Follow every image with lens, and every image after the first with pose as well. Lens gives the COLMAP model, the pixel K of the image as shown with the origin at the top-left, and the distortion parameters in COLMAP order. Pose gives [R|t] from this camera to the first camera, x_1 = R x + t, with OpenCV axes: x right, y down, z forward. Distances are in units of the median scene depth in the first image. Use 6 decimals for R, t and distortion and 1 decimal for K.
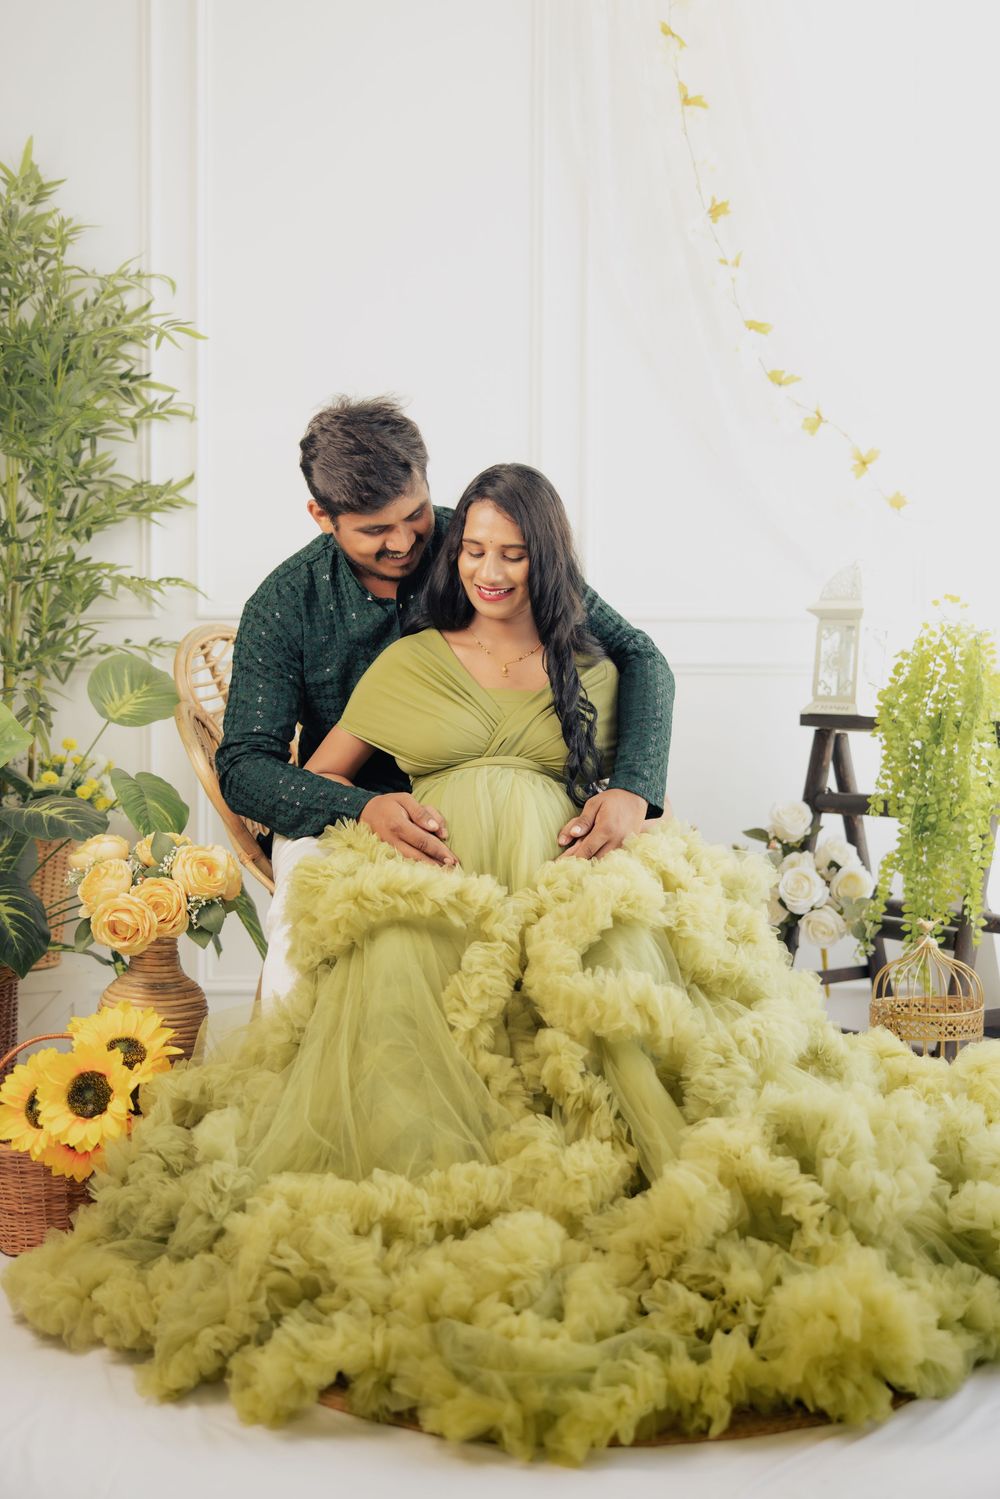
lens RADIAL K [[1720.5, 0, 500.0], [0, 1720.5, 749.5], [0, 0, 1]] dist [0.002857, 0.001667]
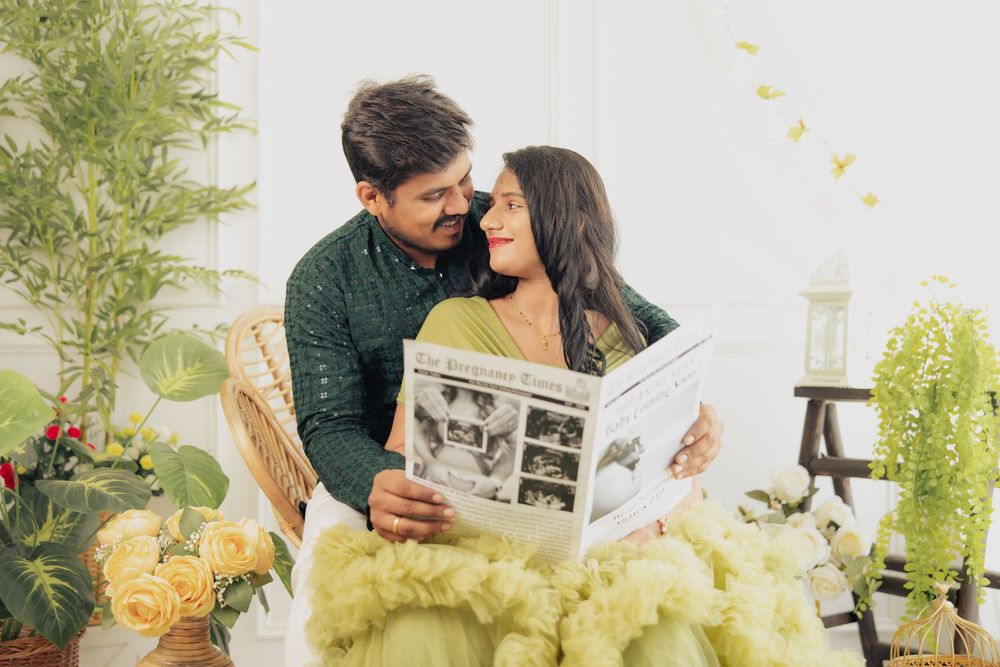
lens RADIAL K [[1310.1, 0, 499.2], [0, 1310.1, 312.5], [0, 0, 1]] dist [-0.036636, 0.044179]
pose [[0.999865, -0.007468, -0.014670, -0.004661], [0.006269, 0.996763, -0.080154, -0.001900], [0.015221, 0.080051, 0.996675, 0.167406]]
